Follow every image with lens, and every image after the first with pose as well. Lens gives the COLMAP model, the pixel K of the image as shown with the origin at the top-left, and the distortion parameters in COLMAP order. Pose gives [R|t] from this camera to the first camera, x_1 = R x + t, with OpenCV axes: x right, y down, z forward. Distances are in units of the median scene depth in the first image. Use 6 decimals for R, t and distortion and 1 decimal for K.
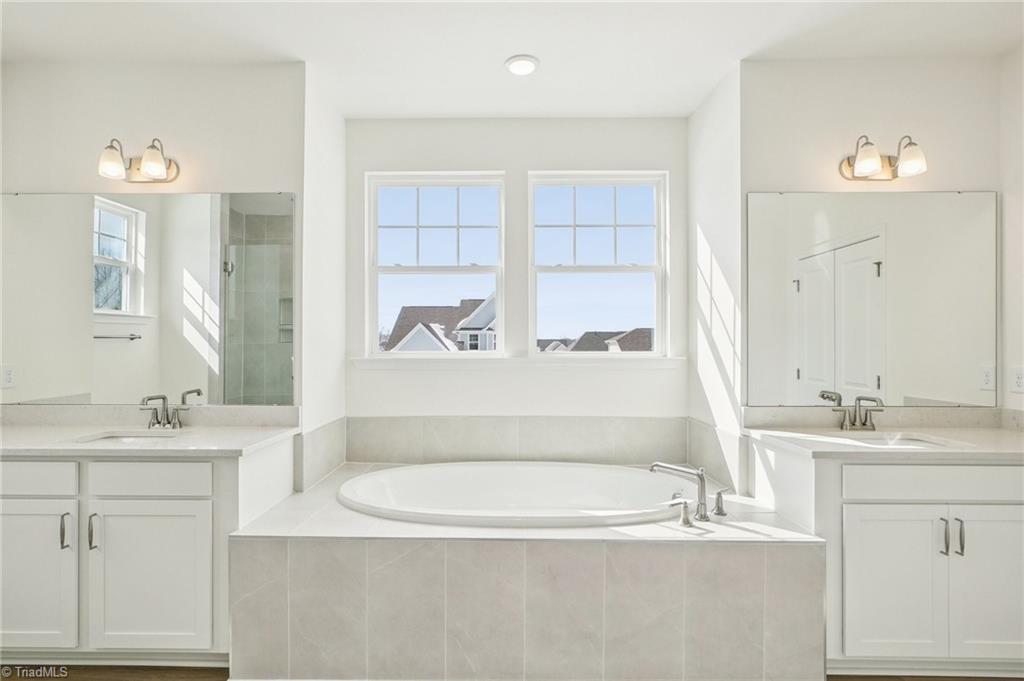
lens RADIAL K [[477.9, 0, 493.0], [0, 477.9, 342.6], [0, 0, 1]] dist [-0.008309, -0.000481]
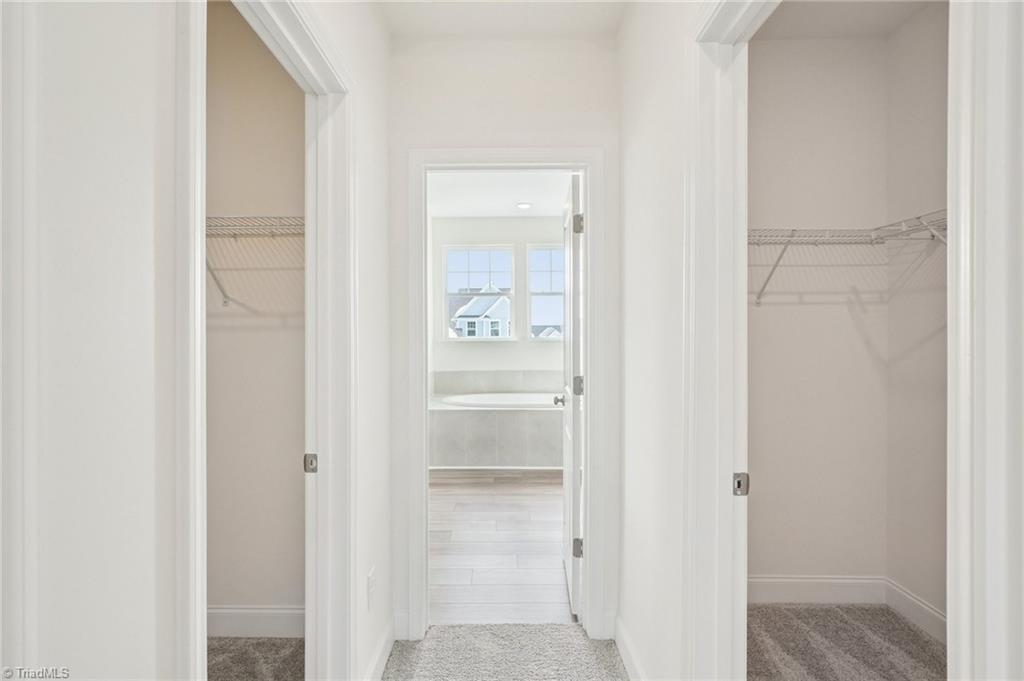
lens RADIAL K [[493.0, 0, 507.7], [0, 493.0, 336.1], [0, 0, 1]] dist [0.000239, 0.000136]
pose [[0.999024, -0.004772, 0.043921, -0.090405], [0.004099, 0.999873, 0.015405, -0.017830], [-0.043989, -0.015210, 0.998916, -0.996879]]
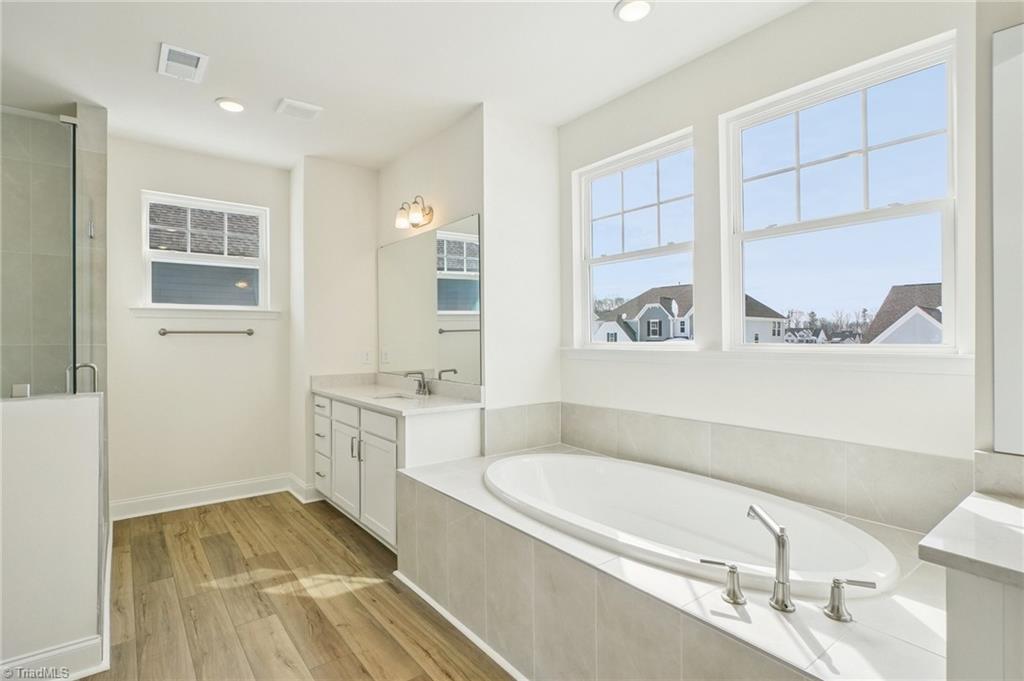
lens RADIAL K [[493.0, 0, 507.7], [0, 493.0, 336.1], [0, 0, 1]] dist [0.000239, 0.000136]
pose [[0.626716, -0.006115, -0.779224, 0.493214], [0.007835, 0.999968, -0.001546, 0.006036], [0.779208, -0.005136, 0.626744, 0.204712]]
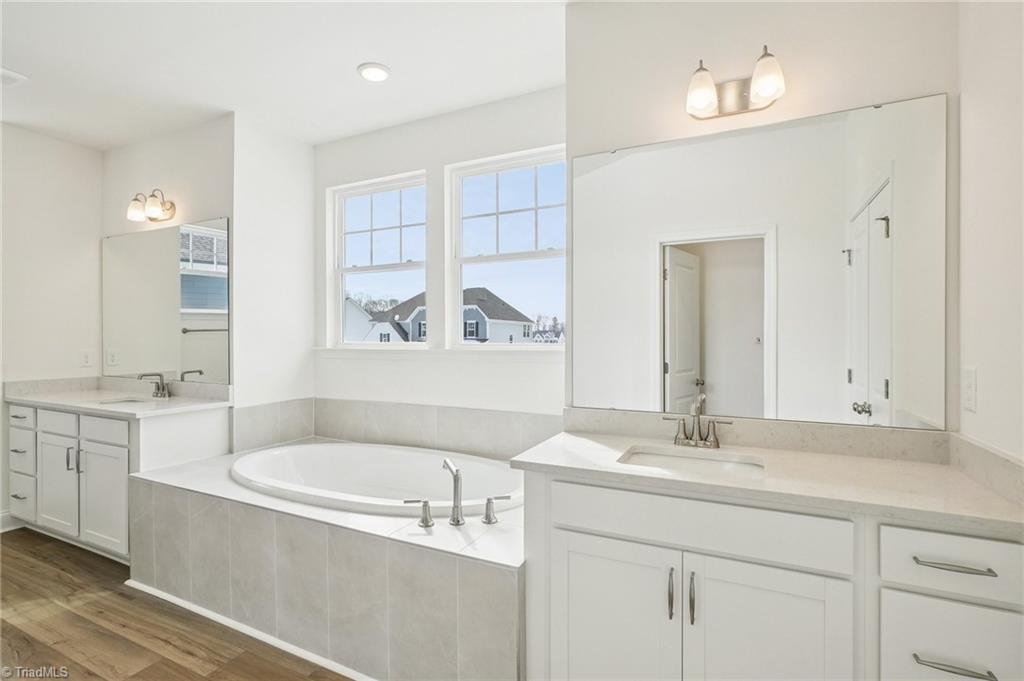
lens RADIAL K [[475.3, 0, 507.4], [0, 475.3, 337.3], [0, 0, 1]] dist [-0.015715, 0.000395]
pose [[0.907972, -0.001783, -0.419027, 0.620098], [0.003092, 0.999992, 0.002445, 0.004379], [0.419020, -0.003515, 0.907970, 0.136644]]
